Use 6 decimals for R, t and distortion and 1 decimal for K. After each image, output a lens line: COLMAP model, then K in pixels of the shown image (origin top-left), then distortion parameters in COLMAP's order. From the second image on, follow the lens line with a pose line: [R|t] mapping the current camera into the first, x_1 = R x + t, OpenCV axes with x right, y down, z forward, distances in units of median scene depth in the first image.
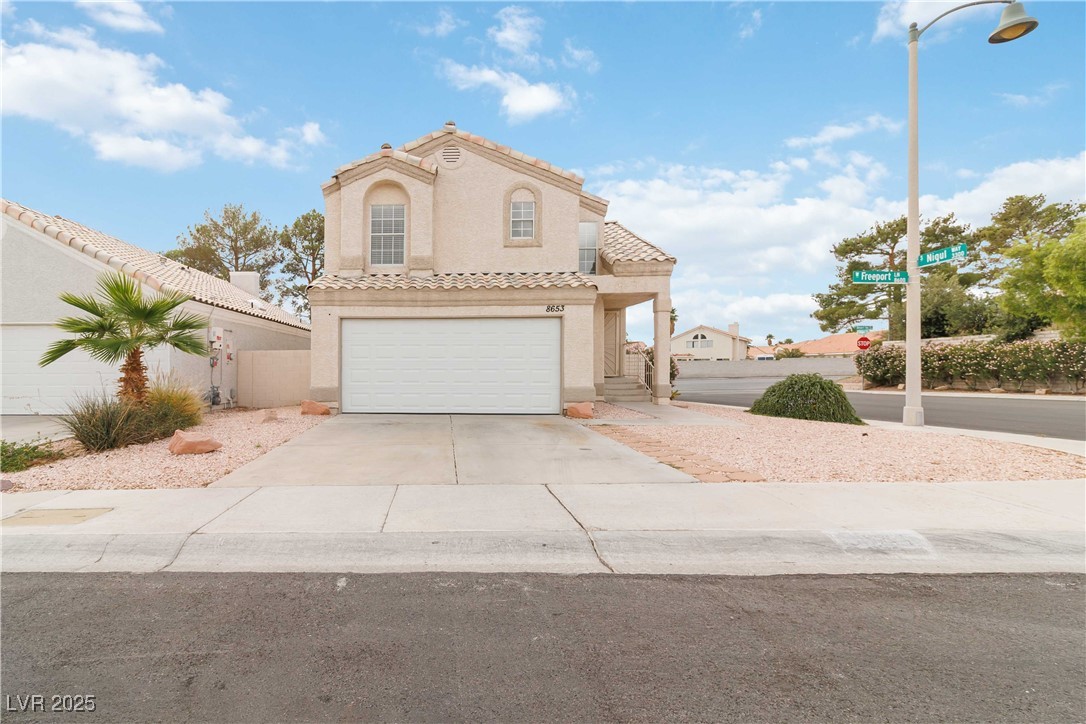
lens RADIAL K [[508.5, 0, 434.3], [0, 508.5, 352.6], [0, 0, 1]] dist [0.002005, 0.000024]
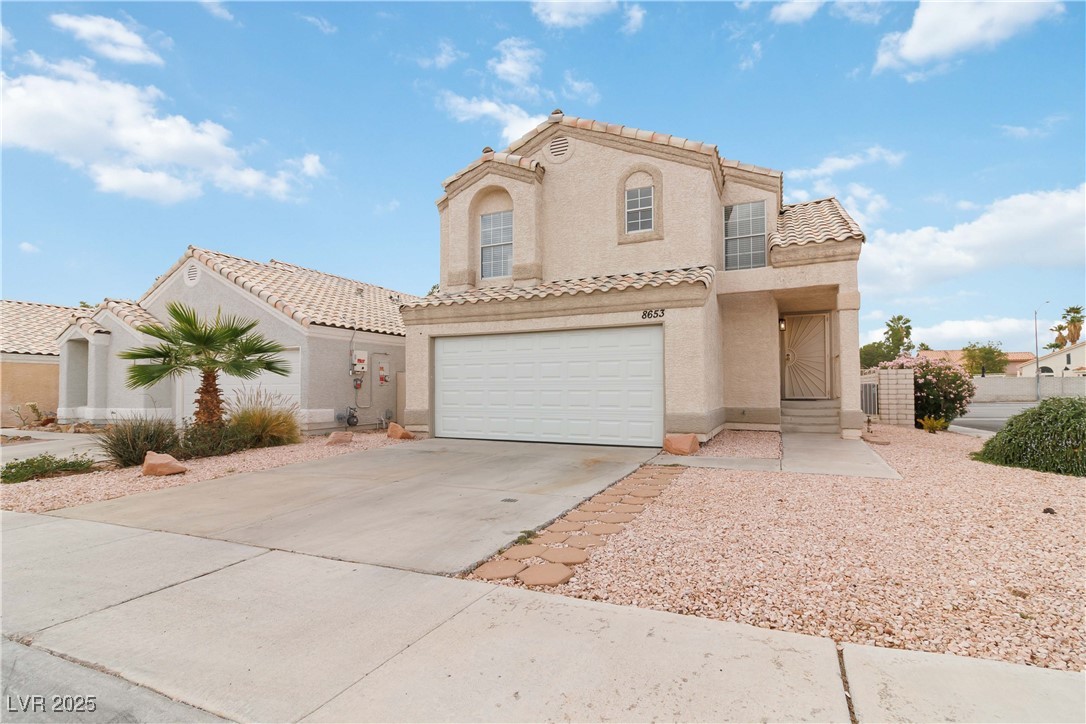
lens RADIAL K [[512.1, 0, 542.9], [0, 512.1, 361.5], [0, 0, 1]] dist [0.005021, 0.000362]
pose [[0.929453, -0.022721, -0.368240, 0.332753], [0.014895, 0.999599, -0.024081, 0.003932], [0.368639, 0.016897, 0.929419, 0.173603]]
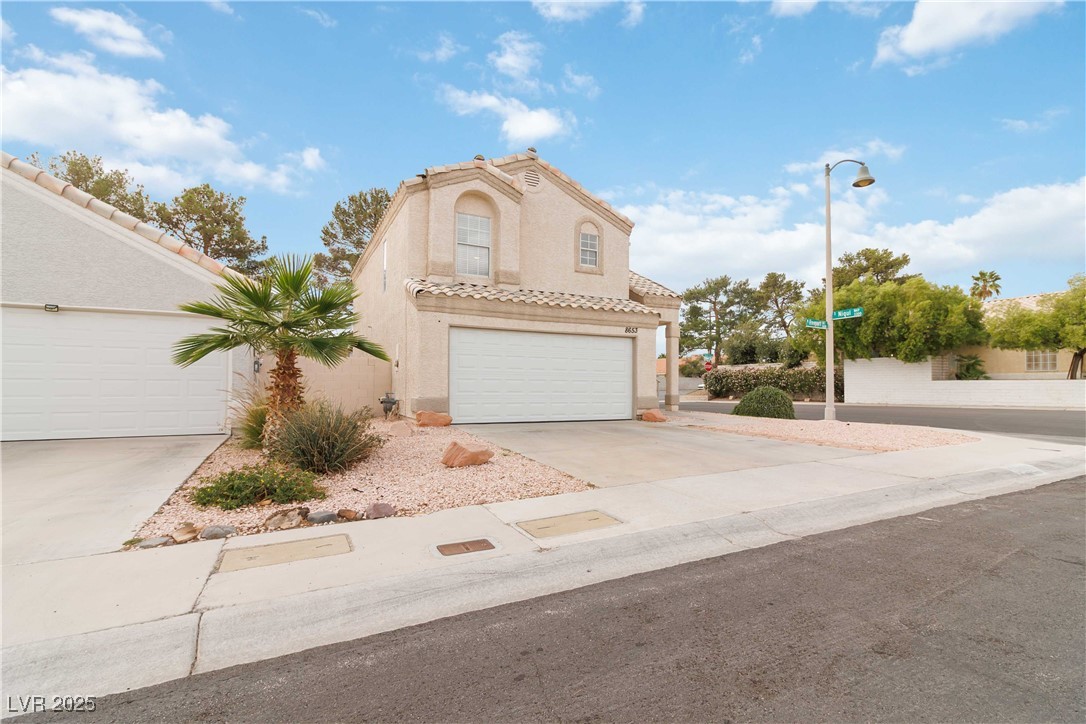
lens RADIAL K [[502.3, 0, 559.6], [0, 502.3, 361.4], [0, 0, 1]] dist [0.002498, 0.000281]
pose [[0.863869, 0.031646, 0.502722, -0.442747], [-0.024868, 0.999487, -0.020185, 0.012503], [-0.503103, 0.004936, 0.864212, 0.065190]]
